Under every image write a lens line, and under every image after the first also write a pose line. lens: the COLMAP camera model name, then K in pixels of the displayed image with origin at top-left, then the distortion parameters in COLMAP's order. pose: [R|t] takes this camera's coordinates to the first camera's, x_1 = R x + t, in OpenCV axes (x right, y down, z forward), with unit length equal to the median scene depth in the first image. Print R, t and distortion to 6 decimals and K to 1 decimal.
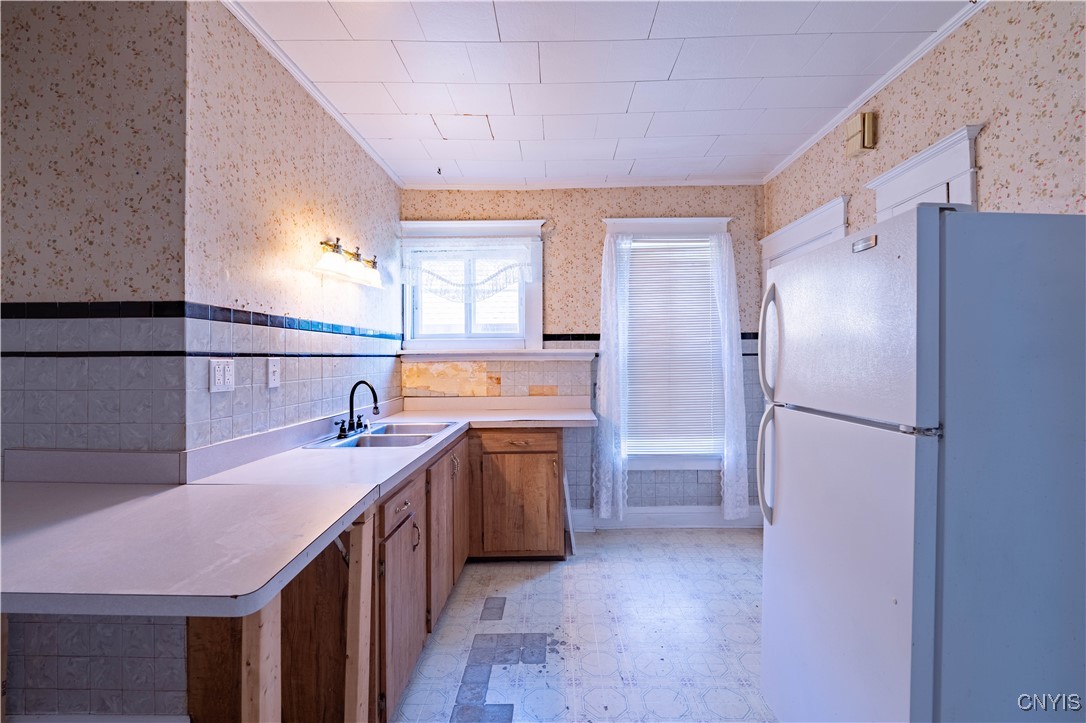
lens RADIAL K [[472.5, 0, 539.9], [0, 472.5, 356.0], [0, 0, 1]] dist [-0.011113, -0.000116]
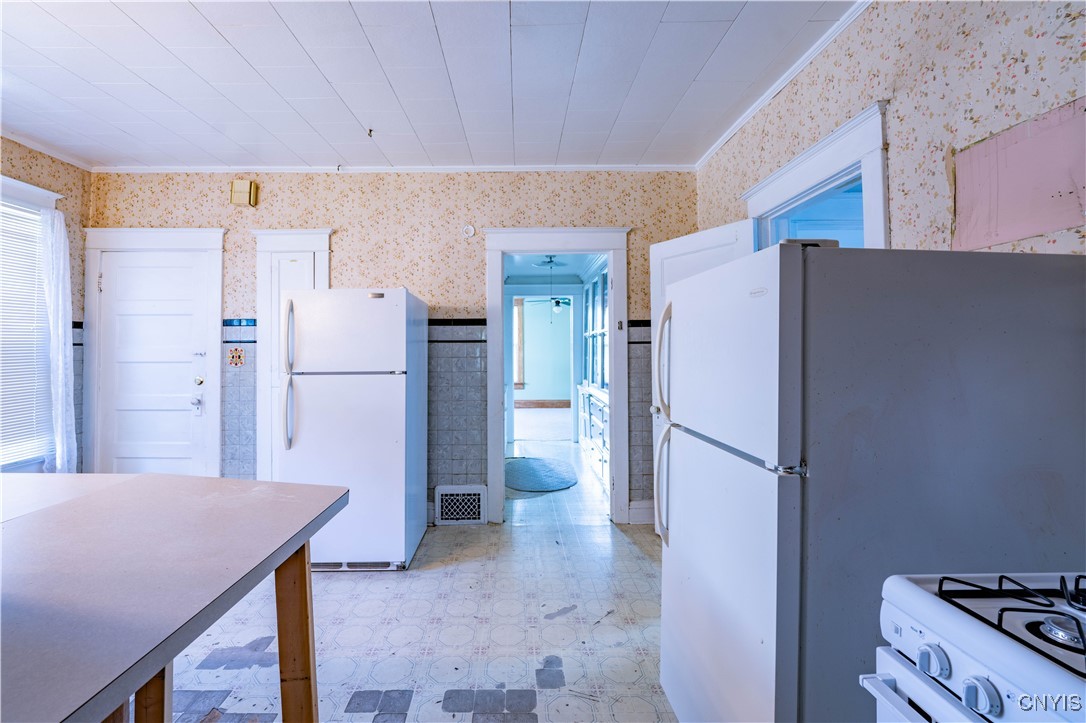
lens RADIAL K [[472.5, 0, 536.4], [0, 472.5, 354.5], [0, 0, 1]] dist [-0.011113, -0.000116]
pose [[-0.043811, -0.003046, 0.999035, -0.752067], [-0.000137, 0.999995, 0.003043, 0.019885], [-0.999040, -0.000004, -0.043811, 0.153775]]
